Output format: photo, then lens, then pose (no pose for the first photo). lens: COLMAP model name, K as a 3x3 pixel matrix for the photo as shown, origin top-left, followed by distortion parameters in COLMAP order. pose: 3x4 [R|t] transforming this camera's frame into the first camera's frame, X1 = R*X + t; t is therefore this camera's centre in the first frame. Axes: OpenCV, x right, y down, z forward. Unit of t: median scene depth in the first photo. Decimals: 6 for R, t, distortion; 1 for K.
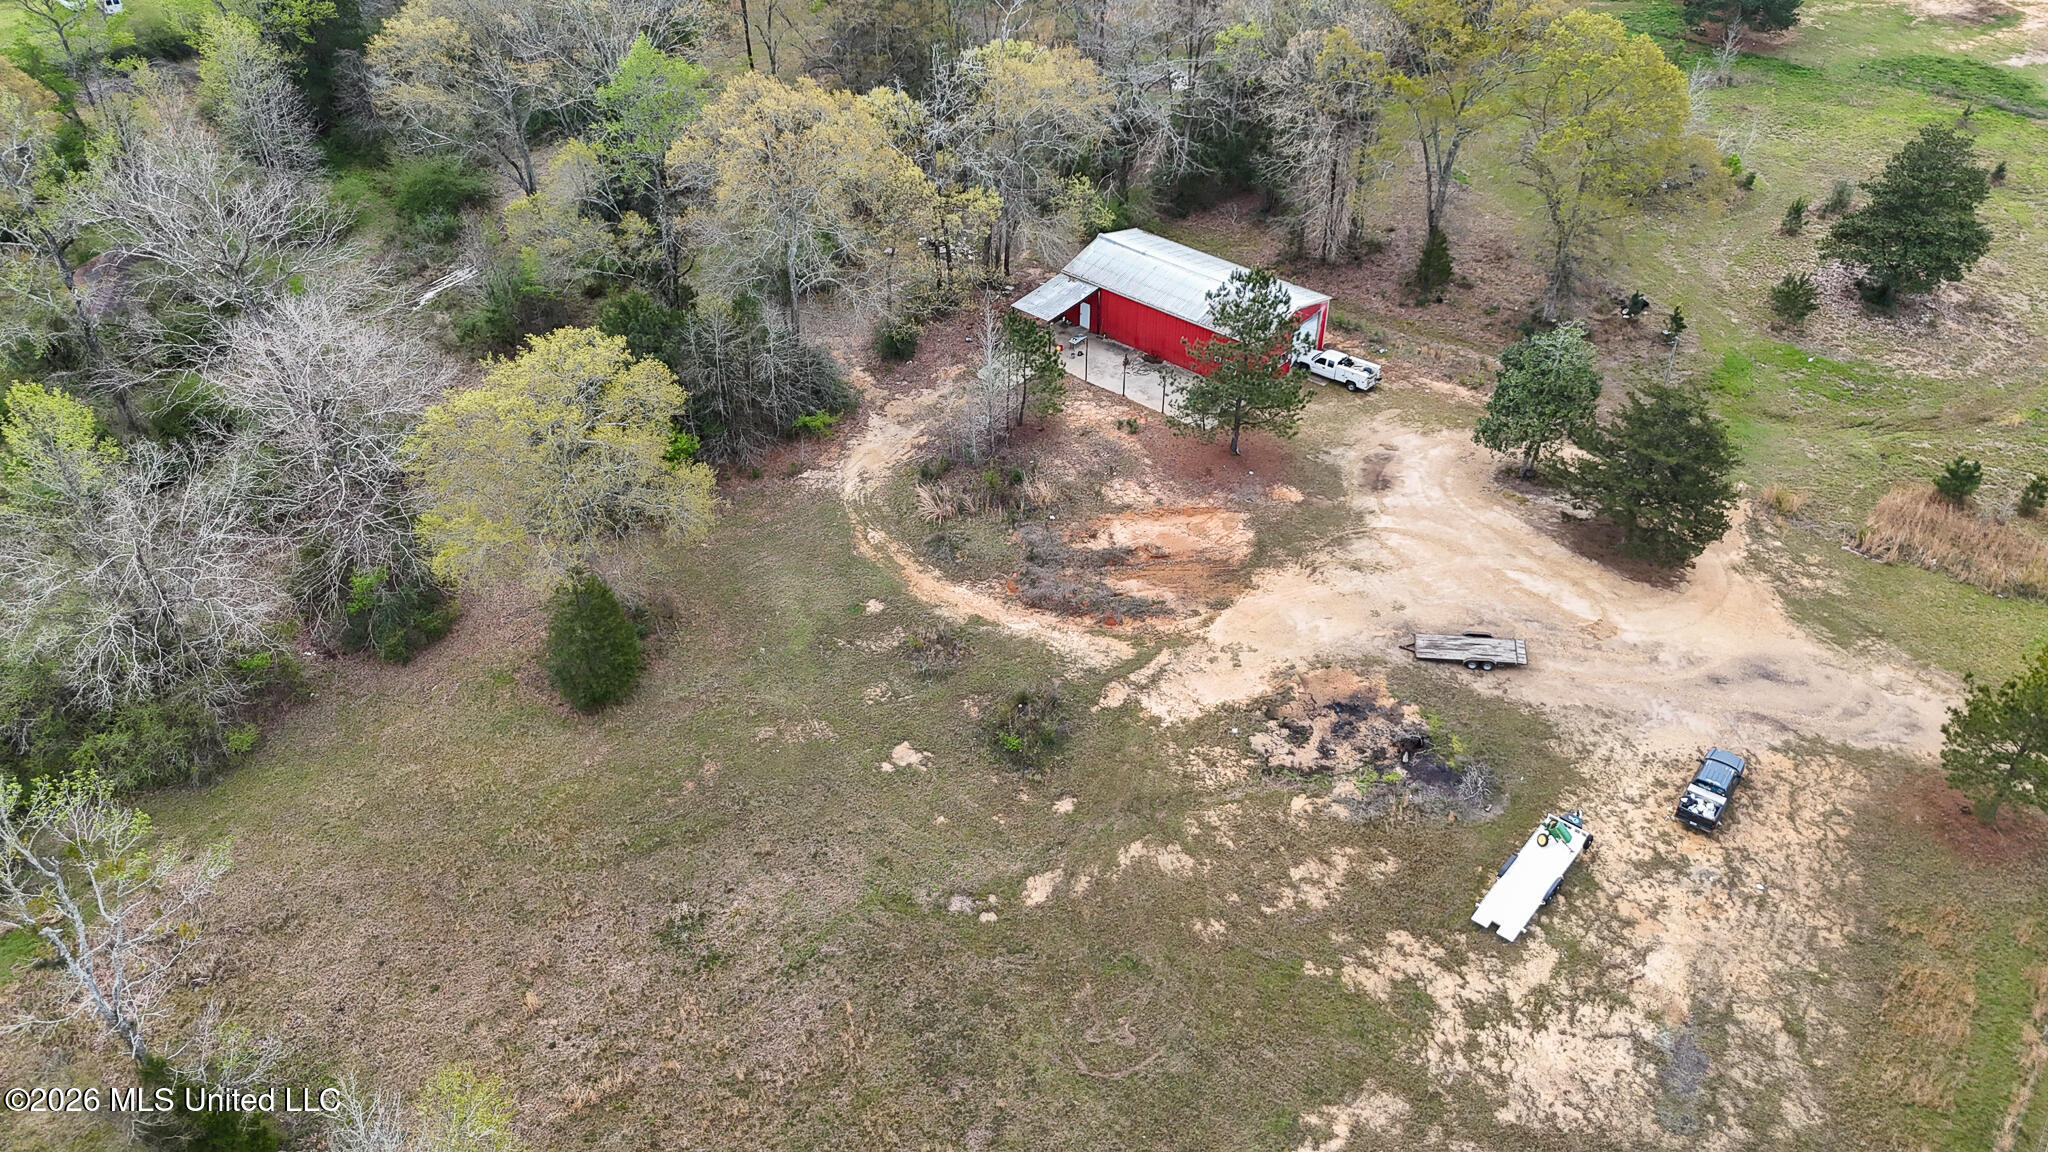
lens RADIAL K [[1494.2, 0, 1024.8], [0, 1494.2, 580.9], [0, 0, 1]] dist [0.072397, -0.061013]
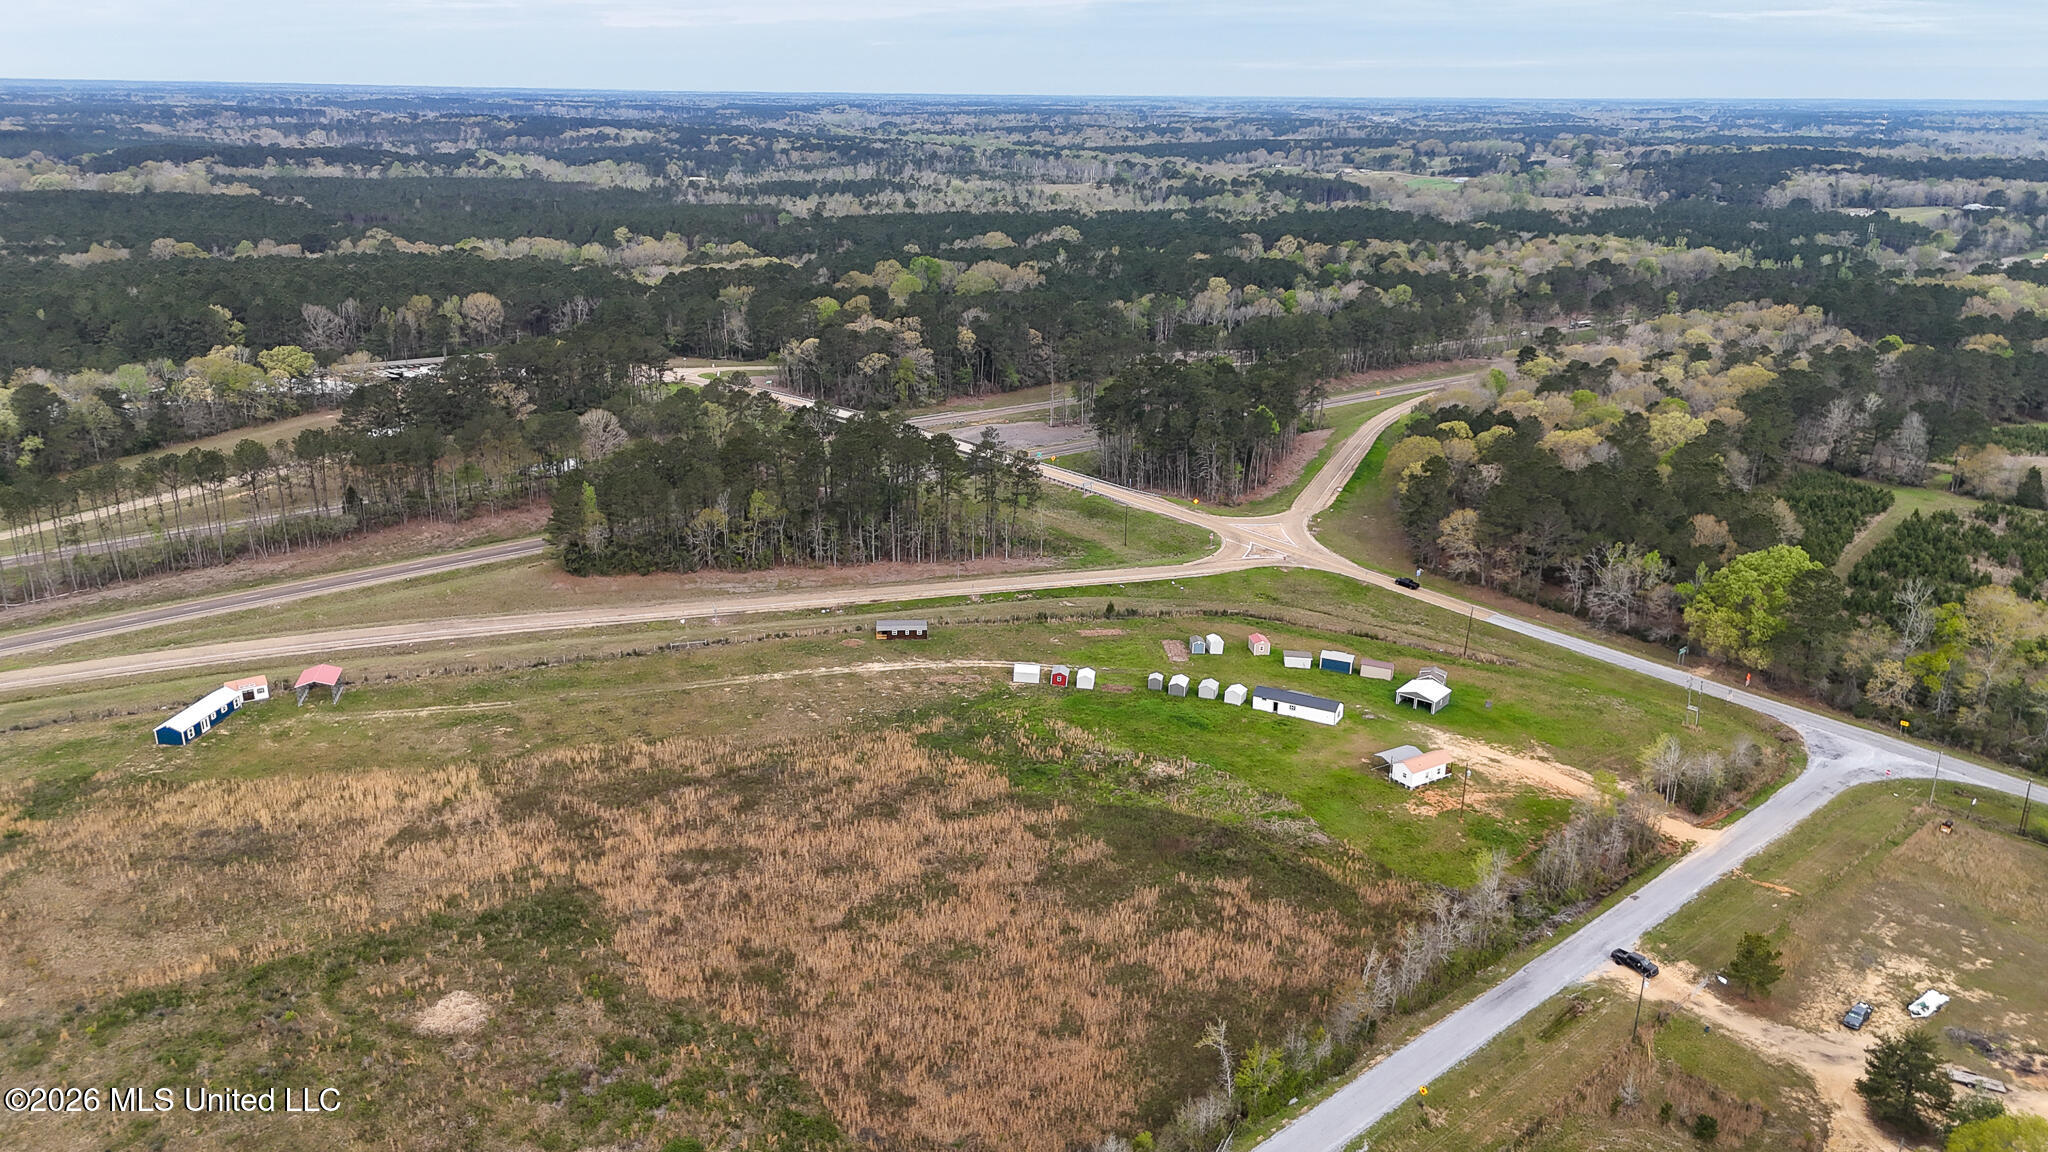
lens RADIAL K [[1494.2, 0, 1024.8], [0, 1494.2, 580.9], [0, 0, 1]] dist [0.072397, -0.061013]
pose [[-0.987164, -0.053484, 0.150488, 1.361703], [0.096424, 0.551555, 0.828546, -2.297128], [-0.127317, 0.832422, -0.539319, 1.783578]]
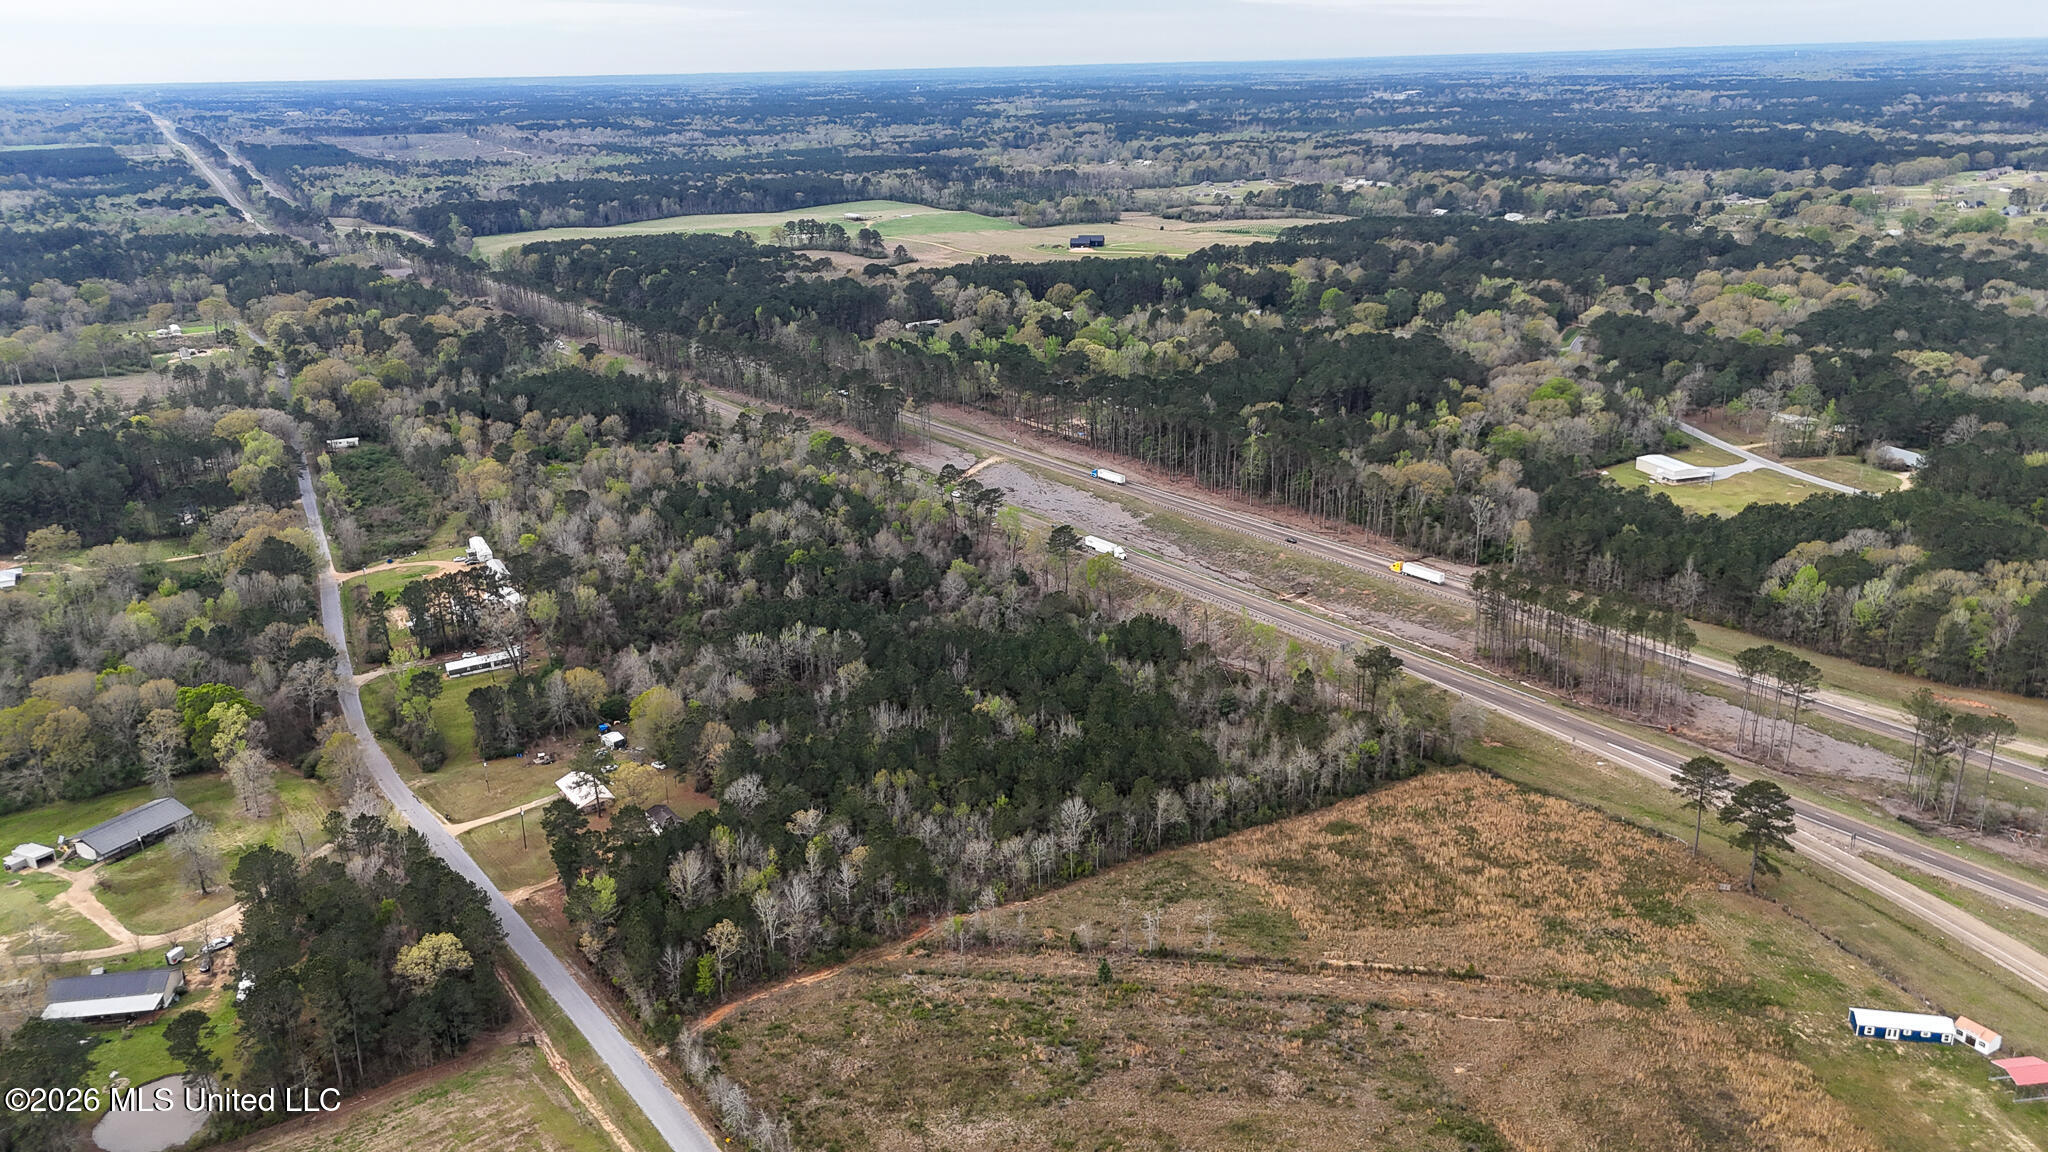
lens RADIAL K [[1494.2, 0, 1024.8], [0, 1494.2, 580.9], [0, 0, 1]] dist [0.072397, -0.061013]
pose [[0.267875, -0.315751, 0.910244, 0.236010], [0.618188, 0.780977, 0.088984, -1.984983], [-0.738977, 0.538865, 0.404398, 0.107210]]
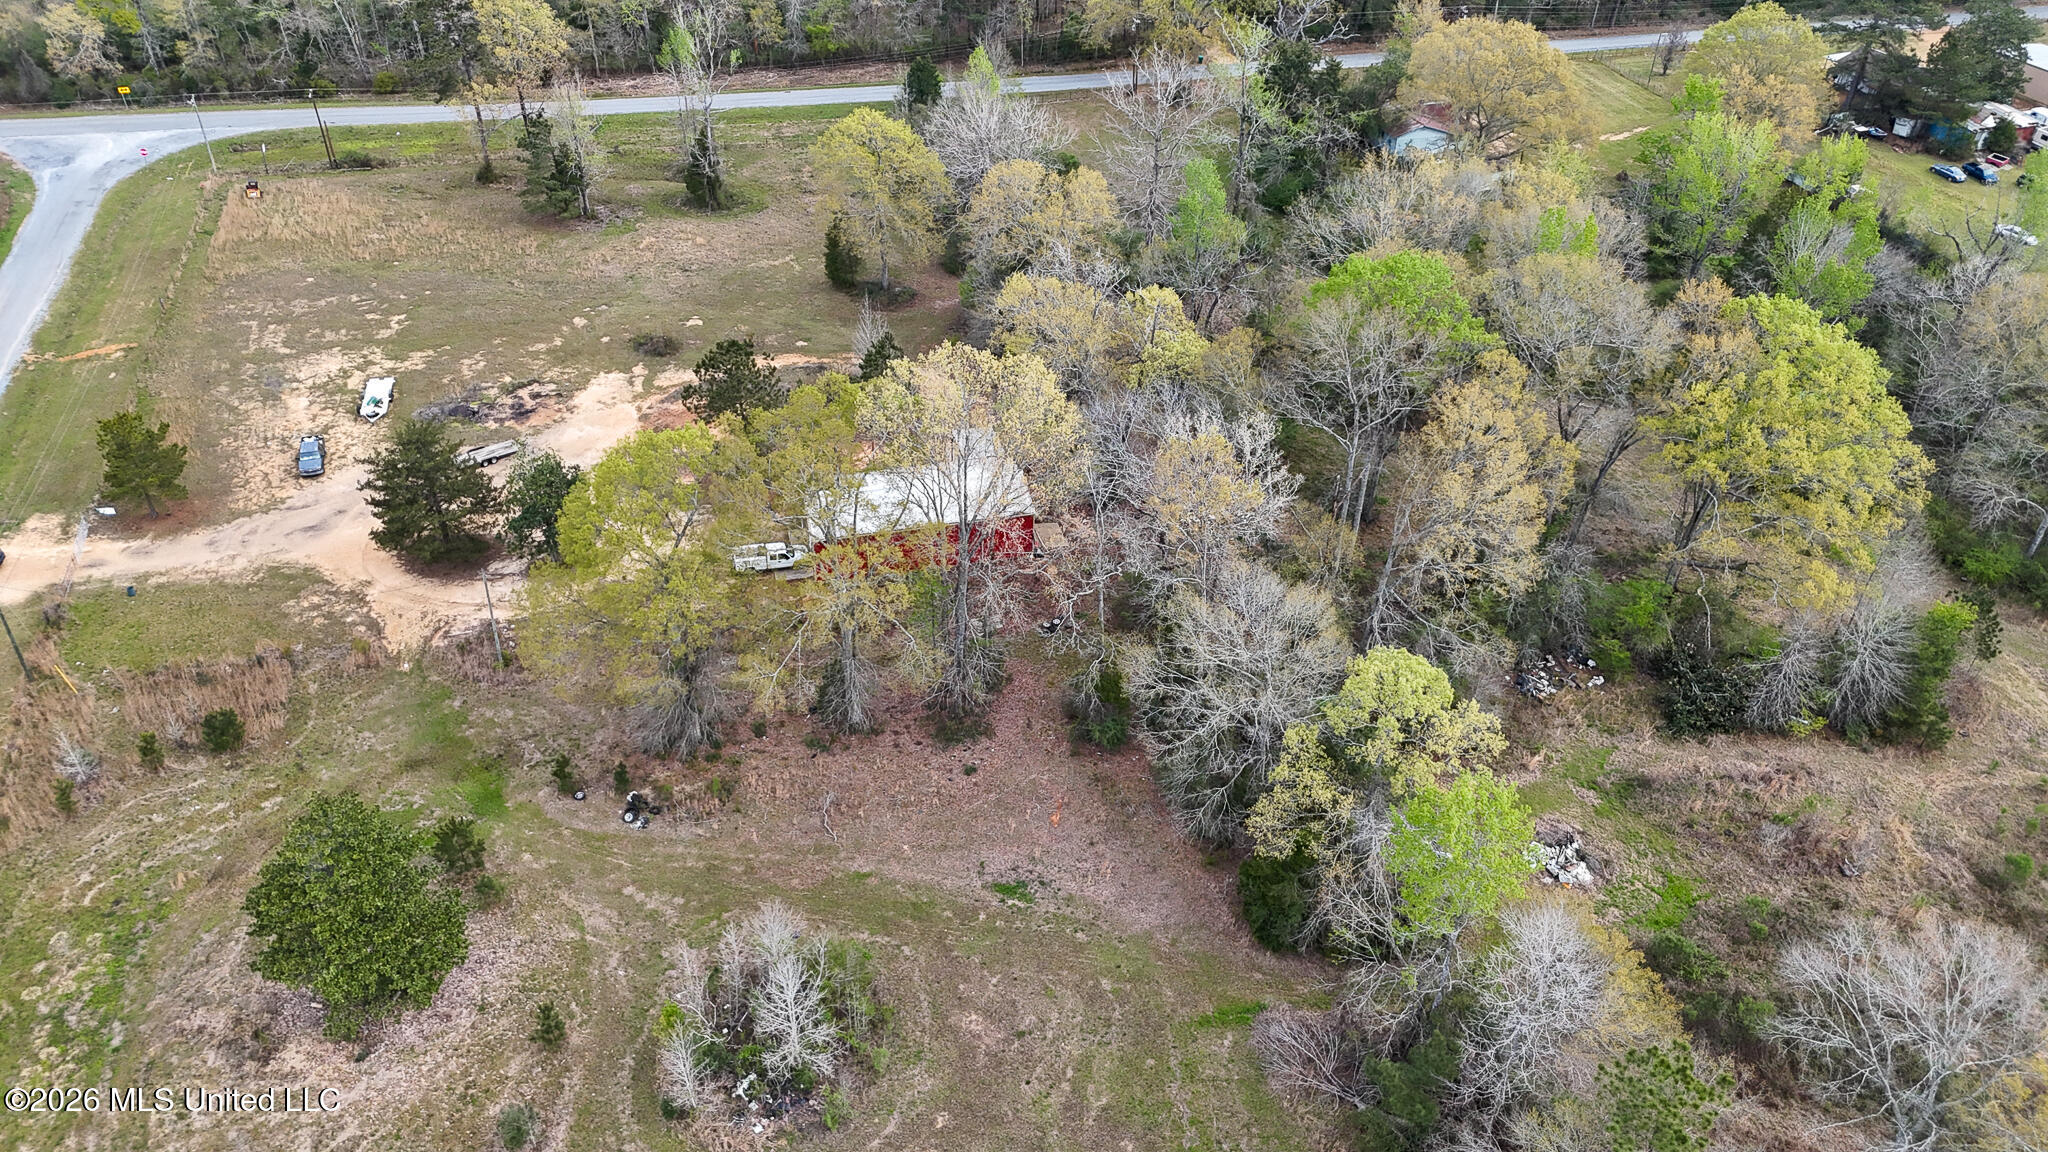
lens RADIAL K [[1500.3, 0, 1024.0], [0, 1500.3, 576.0], [0, 0, 1]] dist [0.070929, -0.053940]
pose [[-0.570746, 0.474985, -0.669804, 1.112068], [-0.521346, 0.420587, 0.742499, -1.381857], [0.634387, 0.772978, 0.007583, 1.472327]]
